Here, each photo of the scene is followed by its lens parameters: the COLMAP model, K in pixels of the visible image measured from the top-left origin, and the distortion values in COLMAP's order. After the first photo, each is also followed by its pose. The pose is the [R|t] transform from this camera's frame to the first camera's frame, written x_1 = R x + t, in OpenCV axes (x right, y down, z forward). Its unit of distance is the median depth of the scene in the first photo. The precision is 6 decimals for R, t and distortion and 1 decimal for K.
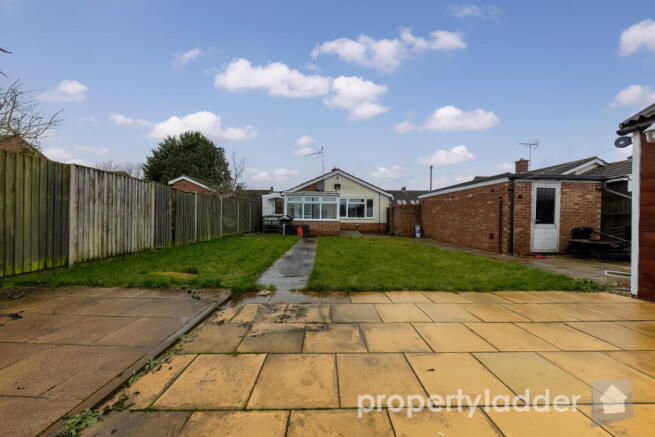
lens RADIAL K [[242.3, 0, 329.5], [0, 242.3, 218.8], [0, 0, 1]] dist [0.000354, -0.000001]
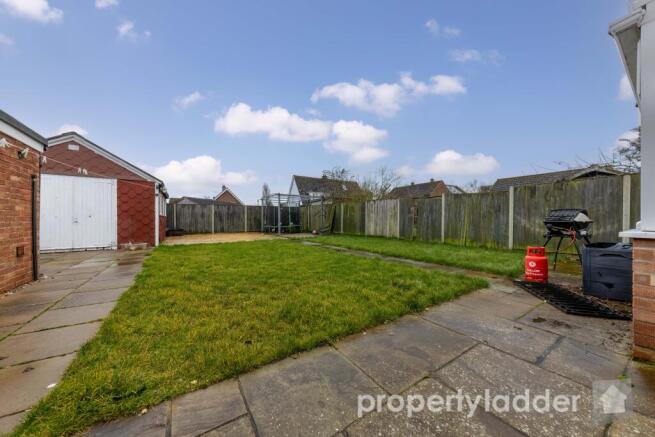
lens RADIAL K [[227.0, 0, 329.4], [0, 227.0, 221.8], [0, 0, 1]] dist [0.000528, 0.000023]
pose [[-0.848290, -0.002459, -0.529527, 0.394175], [-0.002806, 0.999996, -0.000148, 0.011572], [0.529525, 0.001360, -0.848293, 1.688429]]
